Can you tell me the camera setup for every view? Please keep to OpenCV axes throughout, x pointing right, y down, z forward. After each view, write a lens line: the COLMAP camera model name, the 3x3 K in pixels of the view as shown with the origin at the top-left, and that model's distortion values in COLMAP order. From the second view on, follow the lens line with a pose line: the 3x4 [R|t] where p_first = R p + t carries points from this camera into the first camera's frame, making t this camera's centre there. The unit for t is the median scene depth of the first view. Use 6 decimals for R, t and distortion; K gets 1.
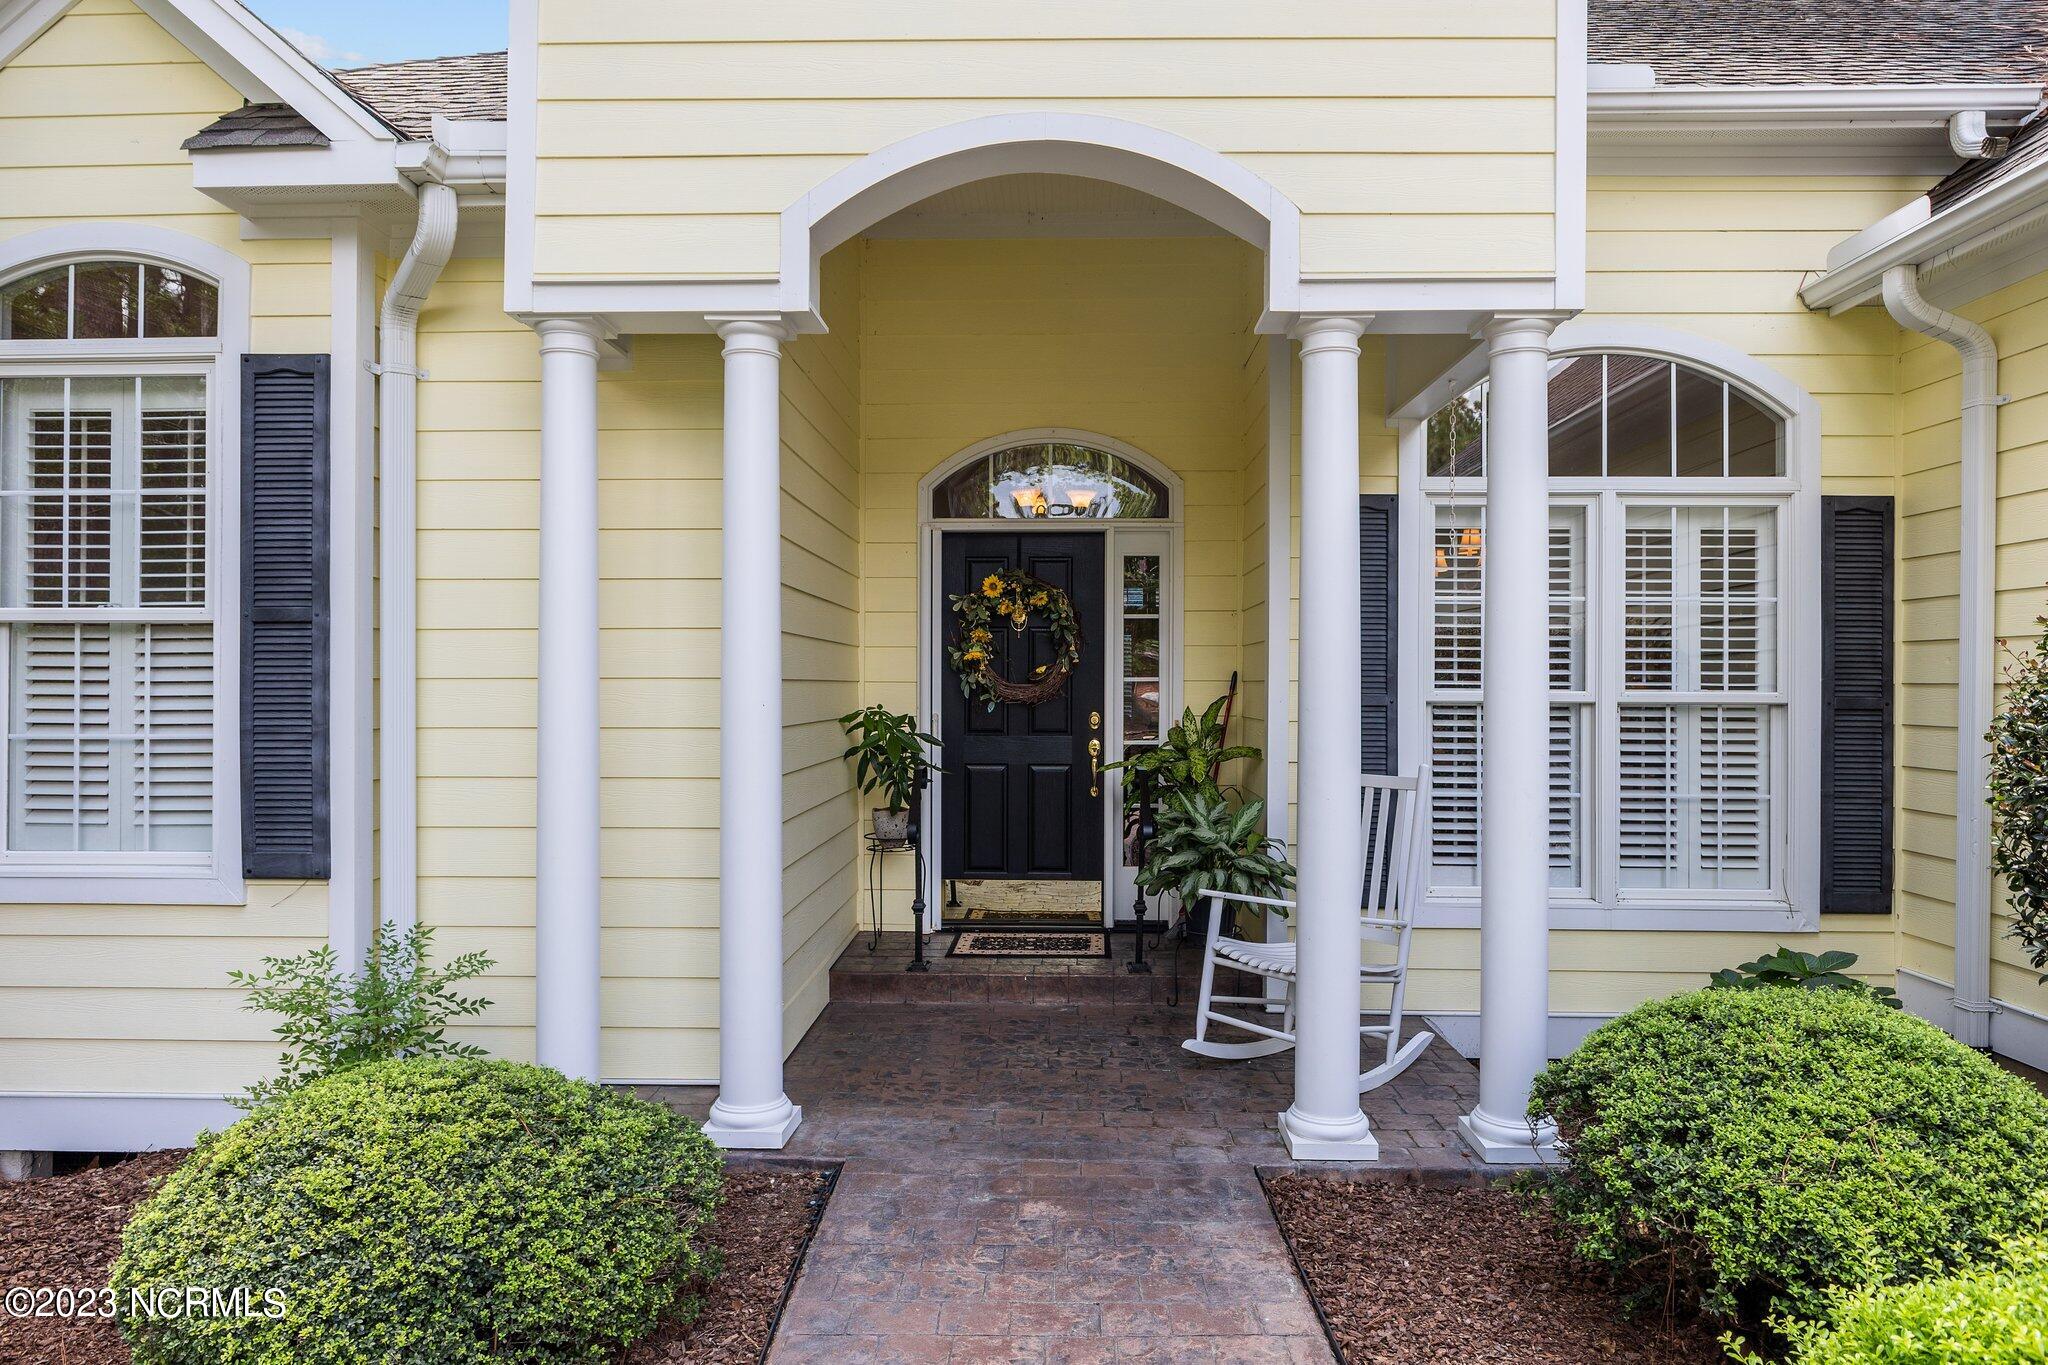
lens RADIAL K [[1236.1, 0, 1038.1], [0, 1236.1, 671.6], [0, 0, 1]] dist [0.000195, -0.000203]
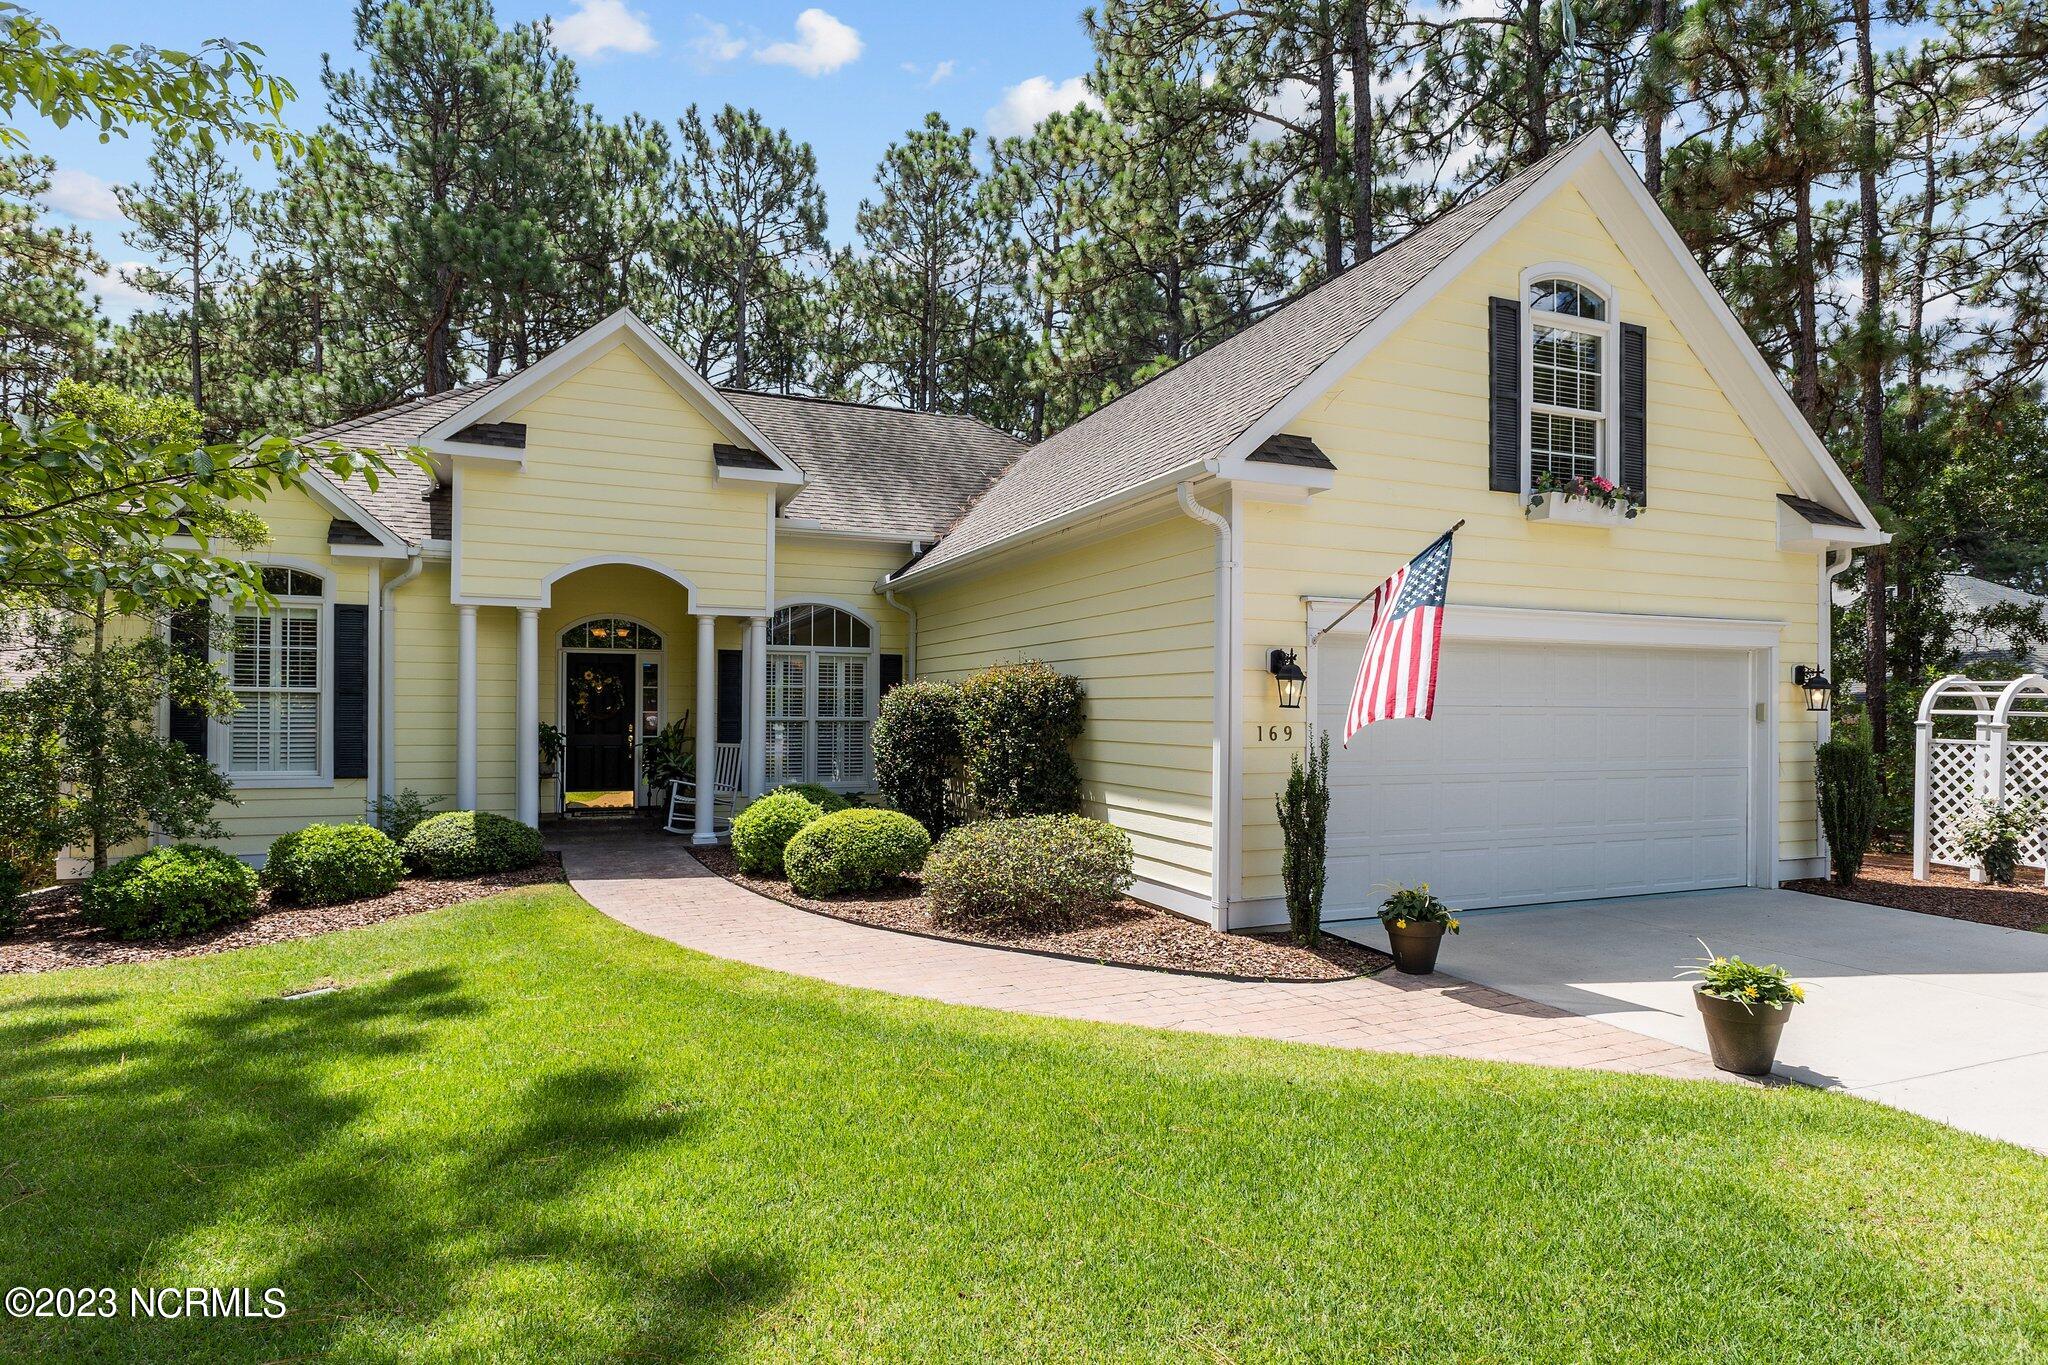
lens RADIAL K [[1103.6, 0, 1031.7], [0, 1103.6, 704.5], [0, 0, 1]] dist [0.000384, -0.002139]
pose [[0.913044, 0.005513, 0.407824, -0.185565], [-0.007163, 0.999971, 0.002518, -0.030521], [-0.407799, -0.005221, 0.913057, -2.061189]]
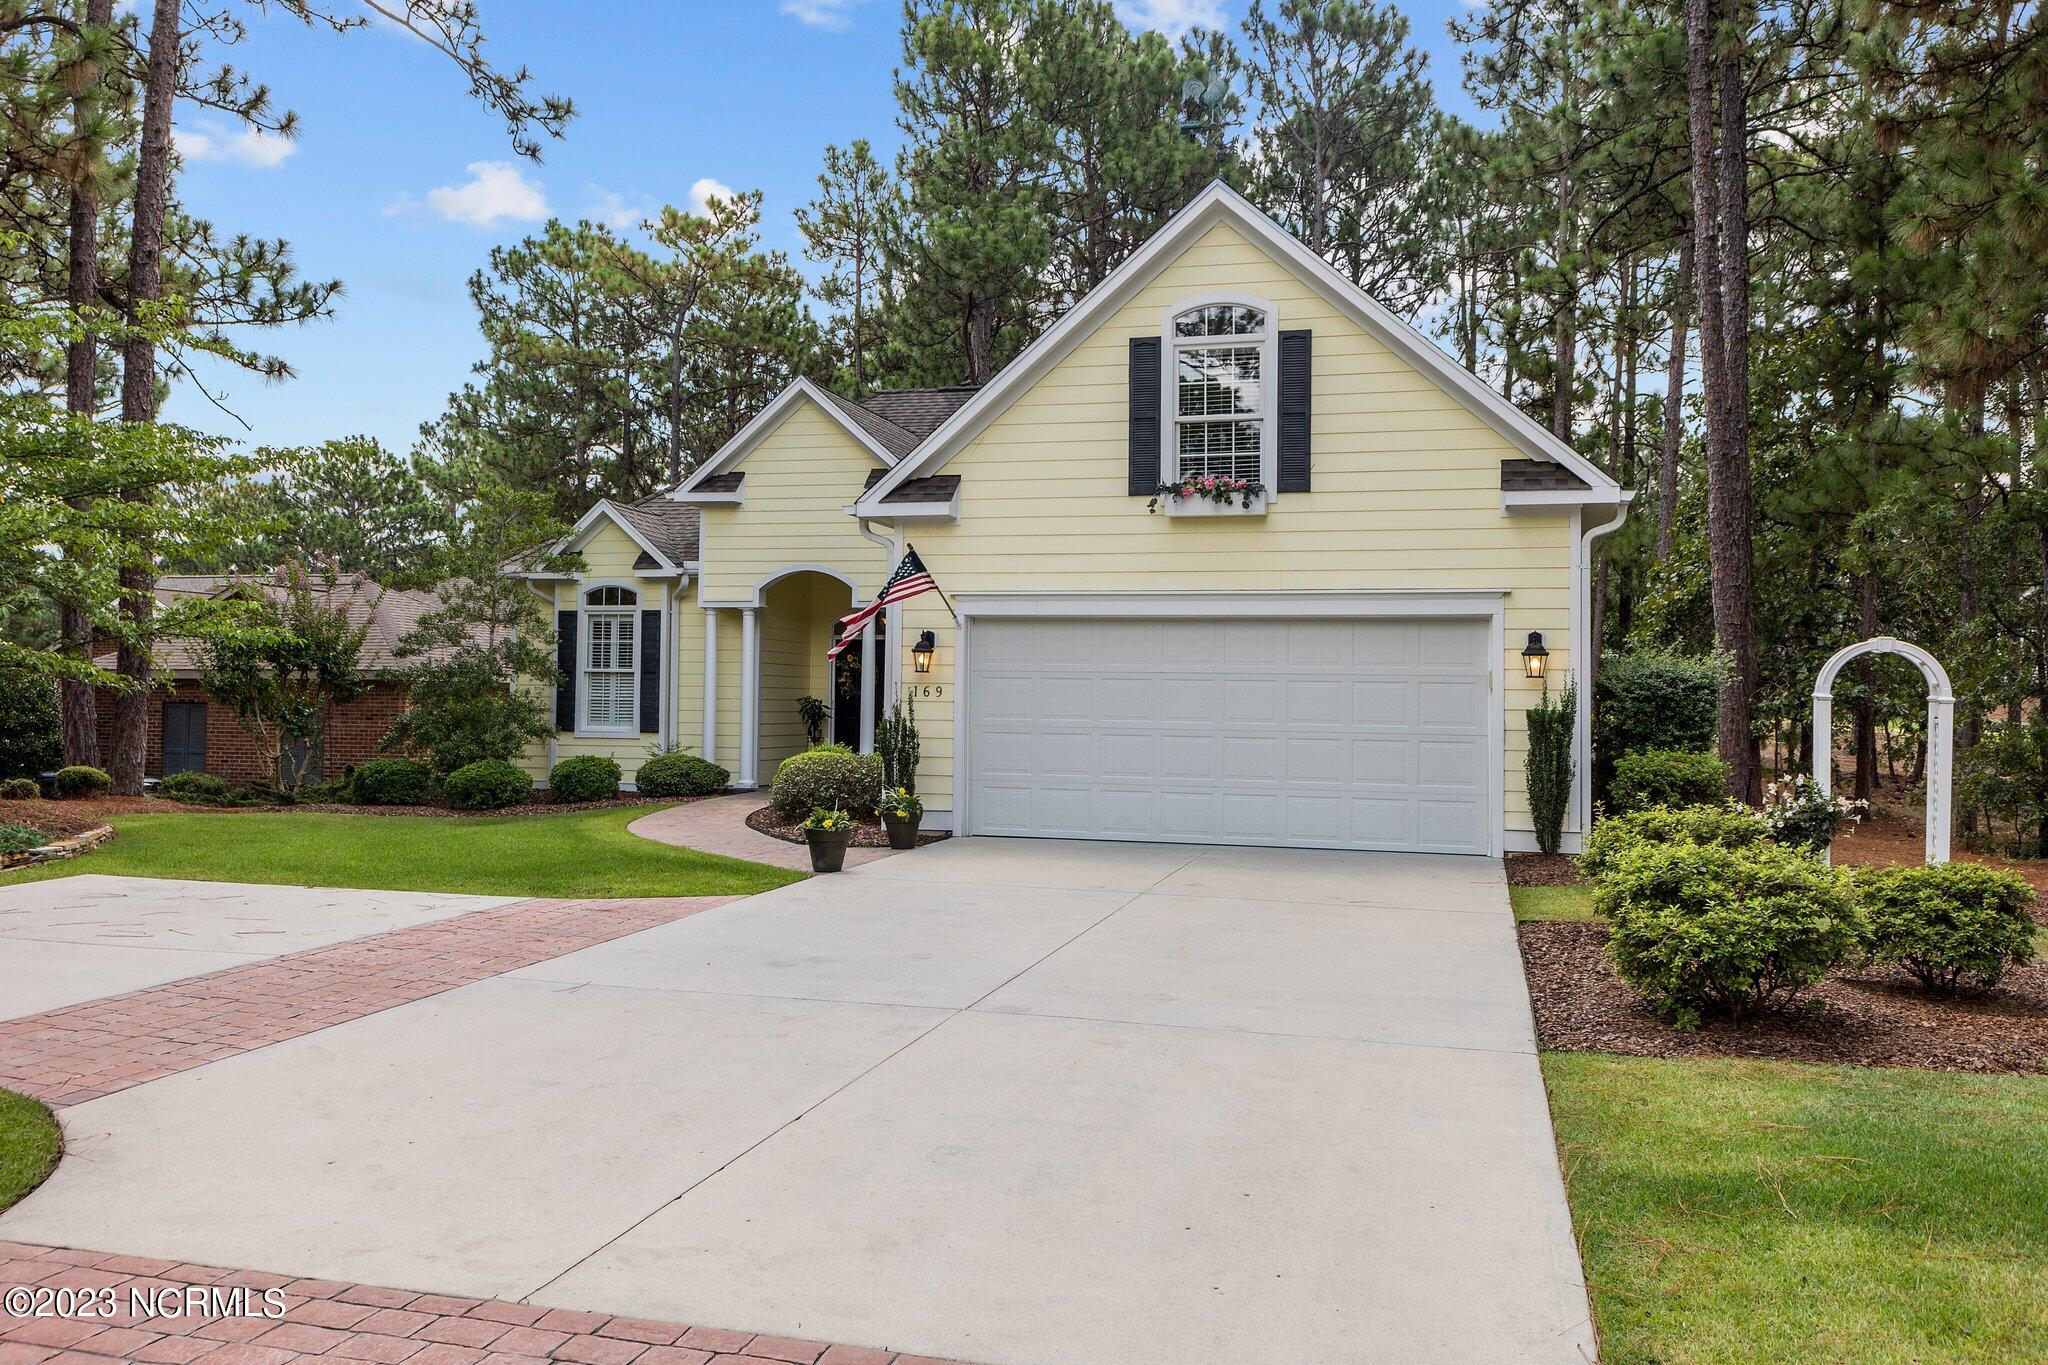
lens RADIAL K [[1674.2, 0, 1020.8], [0, 1674.2, 645.1], [0, 0, 1]] dist [0.034569, -0.002035]
pose [[0.968199, 0.002734, -0.250167, 2.009809], [-0.010467, 0.999507, -0.029586, 0.022090], [0.249963, 0.031264, 0.967751, -4.144850]]
